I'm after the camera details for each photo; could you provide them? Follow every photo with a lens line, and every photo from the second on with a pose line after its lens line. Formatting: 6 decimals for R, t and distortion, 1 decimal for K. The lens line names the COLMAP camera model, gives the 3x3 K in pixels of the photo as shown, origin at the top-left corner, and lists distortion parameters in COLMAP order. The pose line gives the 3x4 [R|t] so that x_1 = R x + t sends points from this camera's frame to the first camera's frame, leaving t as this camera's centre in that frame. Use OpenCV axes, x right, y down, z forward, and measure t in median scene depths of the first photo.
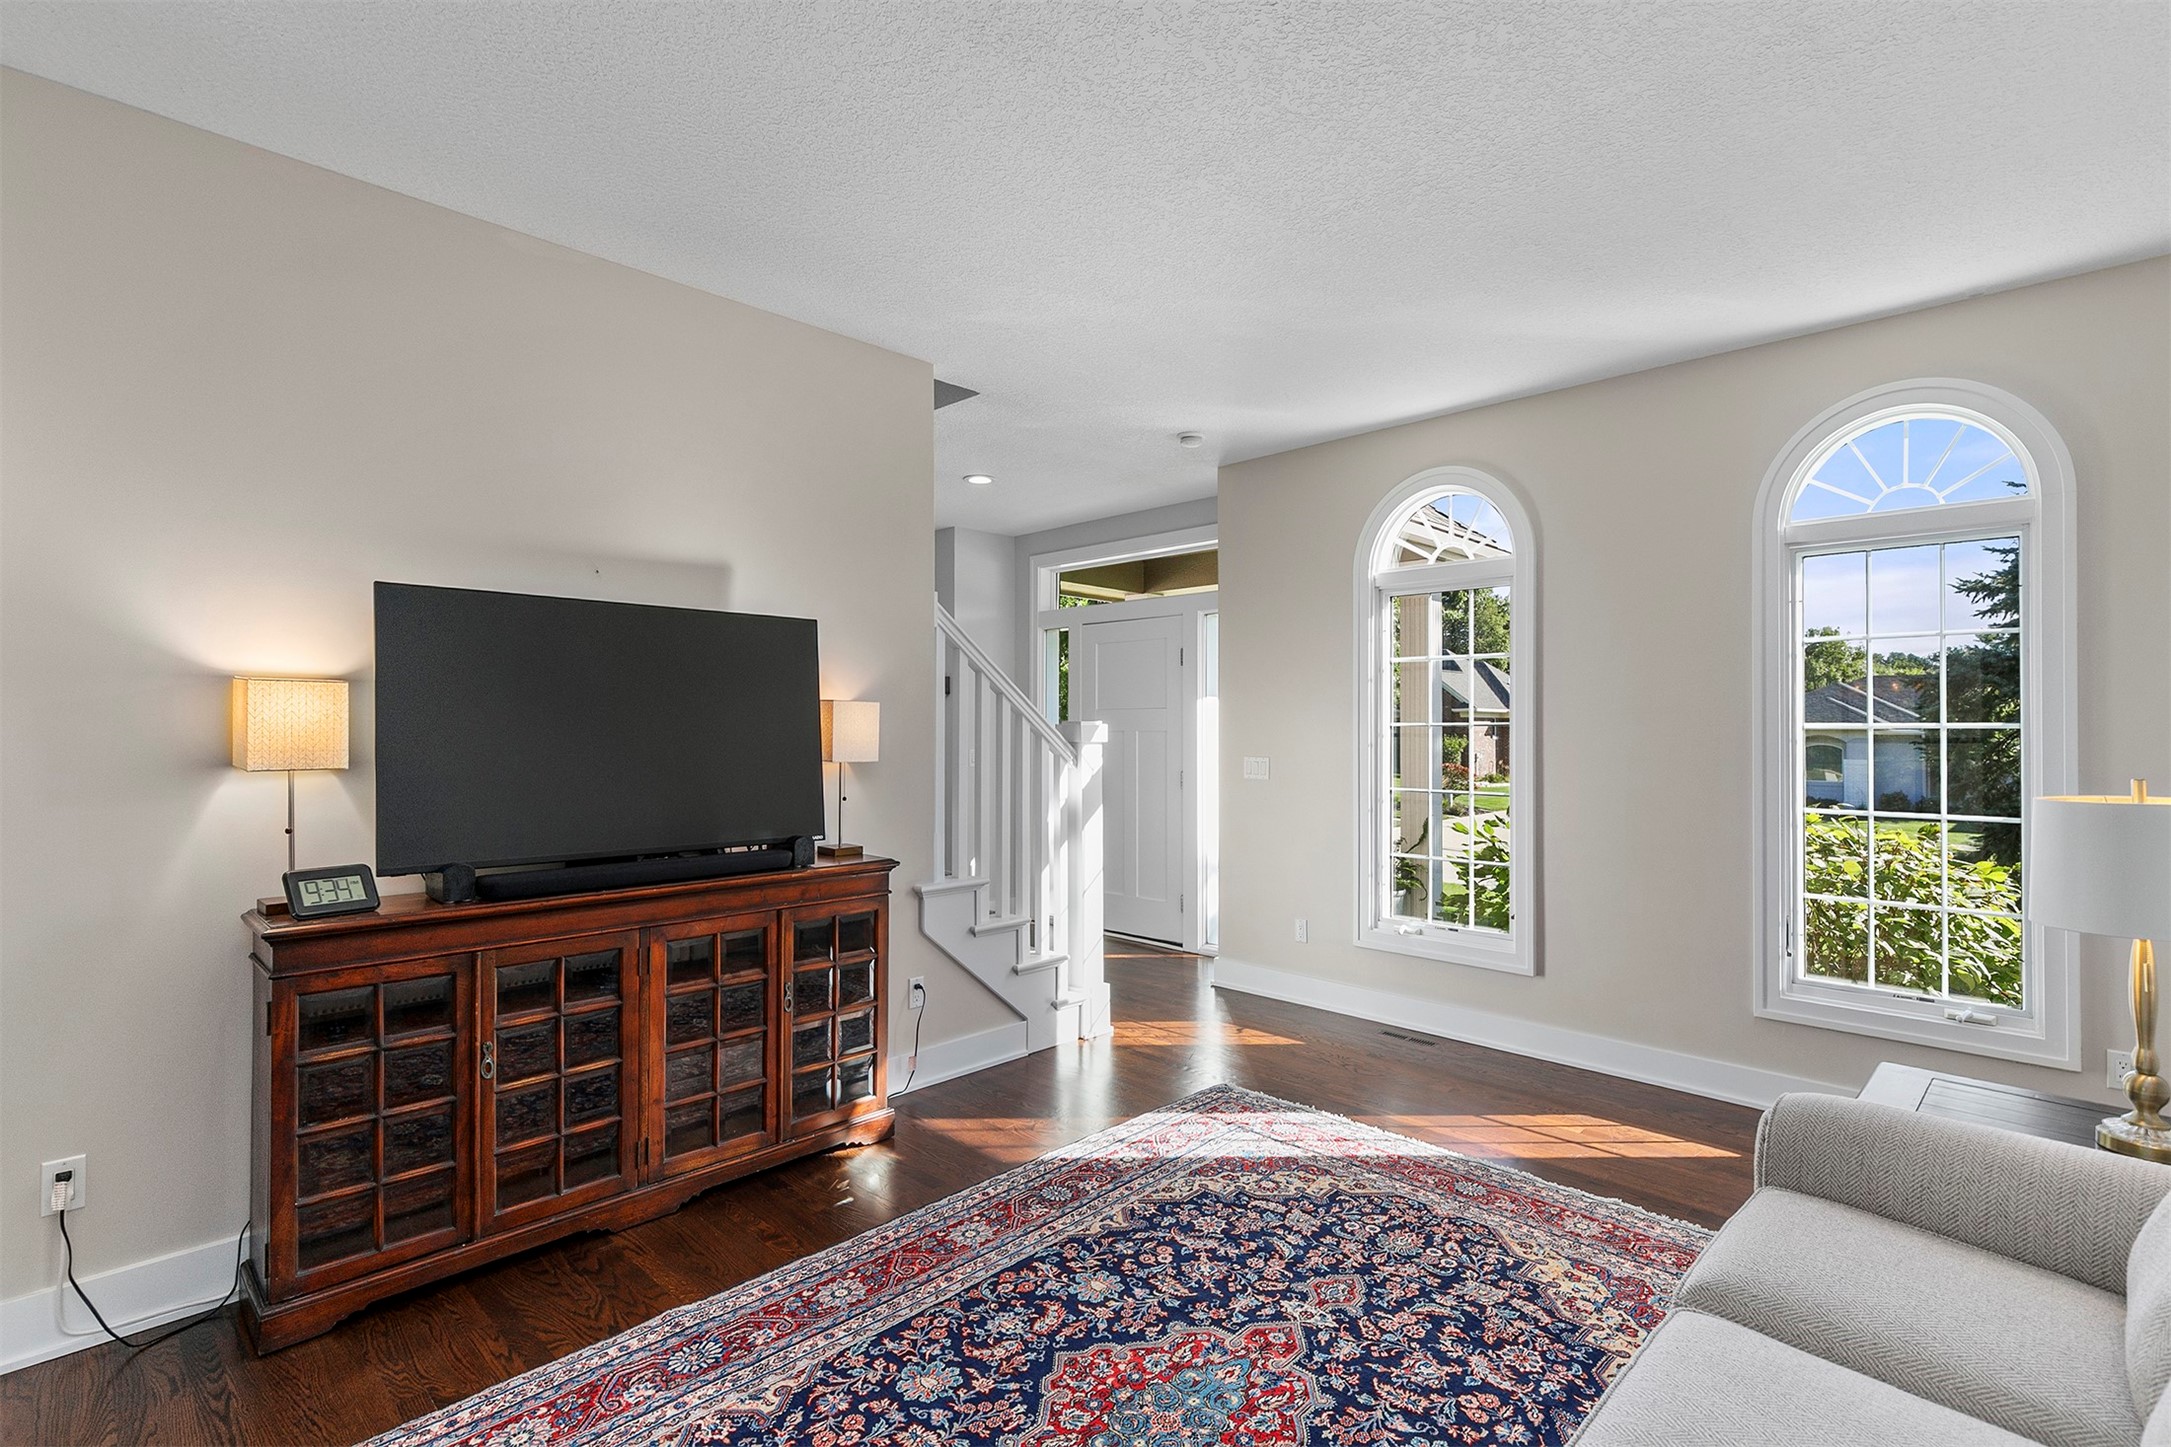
lens RADIAL K [[1115.1, 0, 1088.5], [0, 1115.1, 727.5], [0, 0, 1]] dist [0.002712, -0.000264]
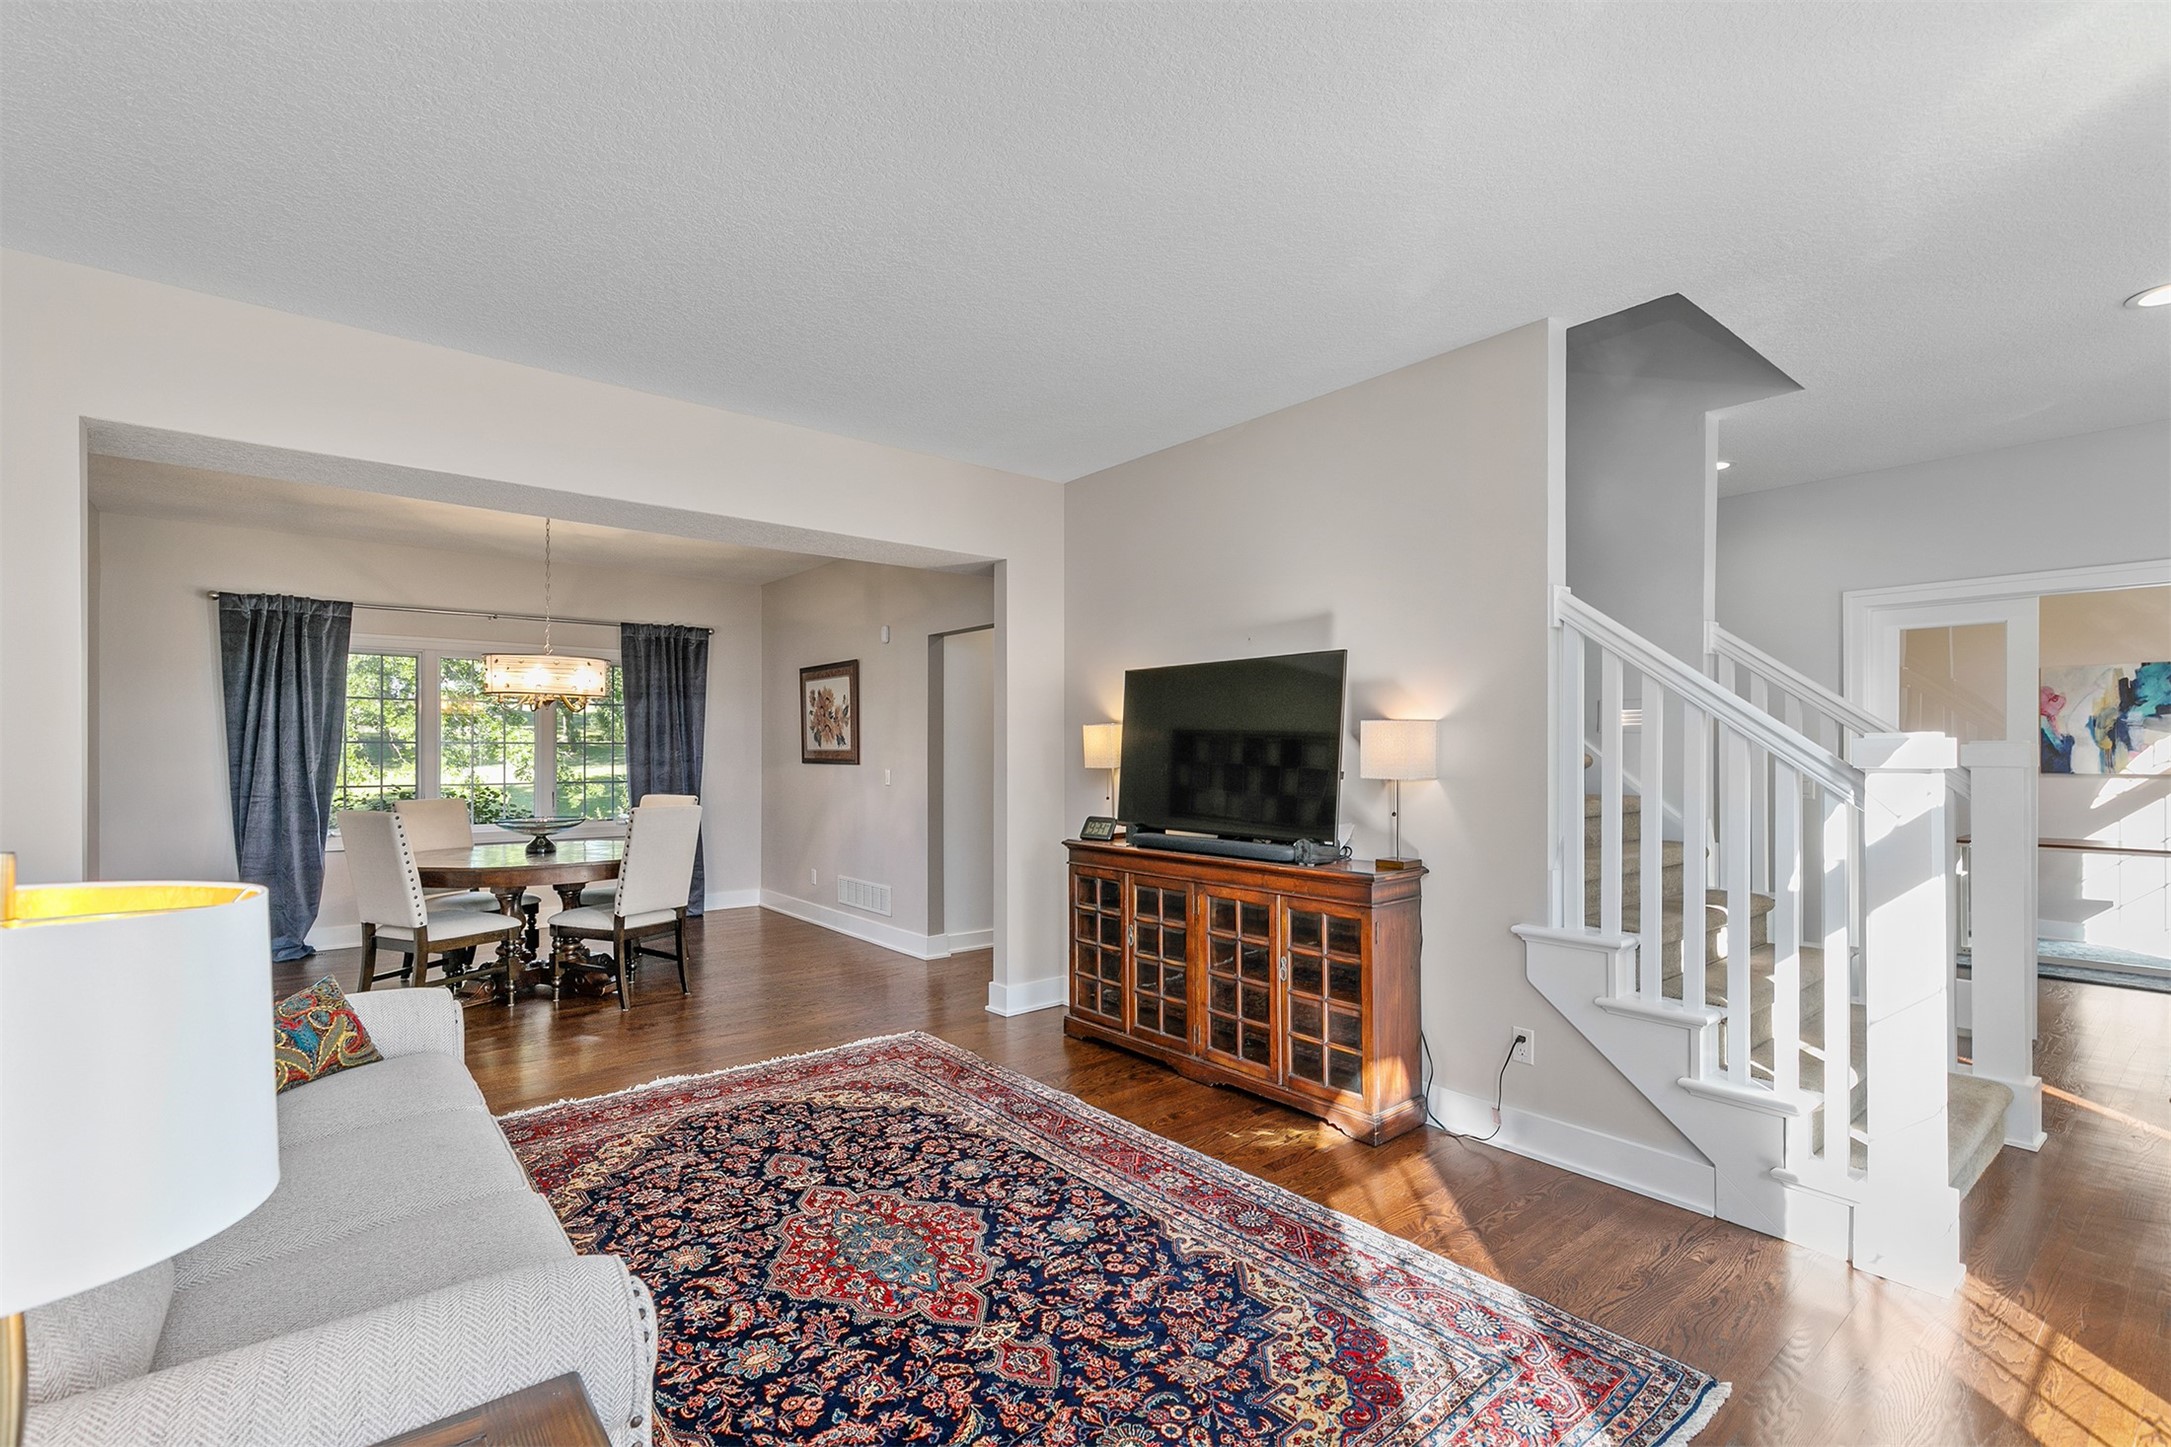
lens RADIAL K [[947.9, 0, 1070.1], [0, 947.9, 738.6], [0, 0, 1]] dist [0.000112, 0.000428]
pose [[-0.144978, -0.011003, -0.989374, 0.983694], [-0.001913, 0.999939, -0.010841, 0.002285], [0.989433, 0.000321, -0.144990, 1.138992]]
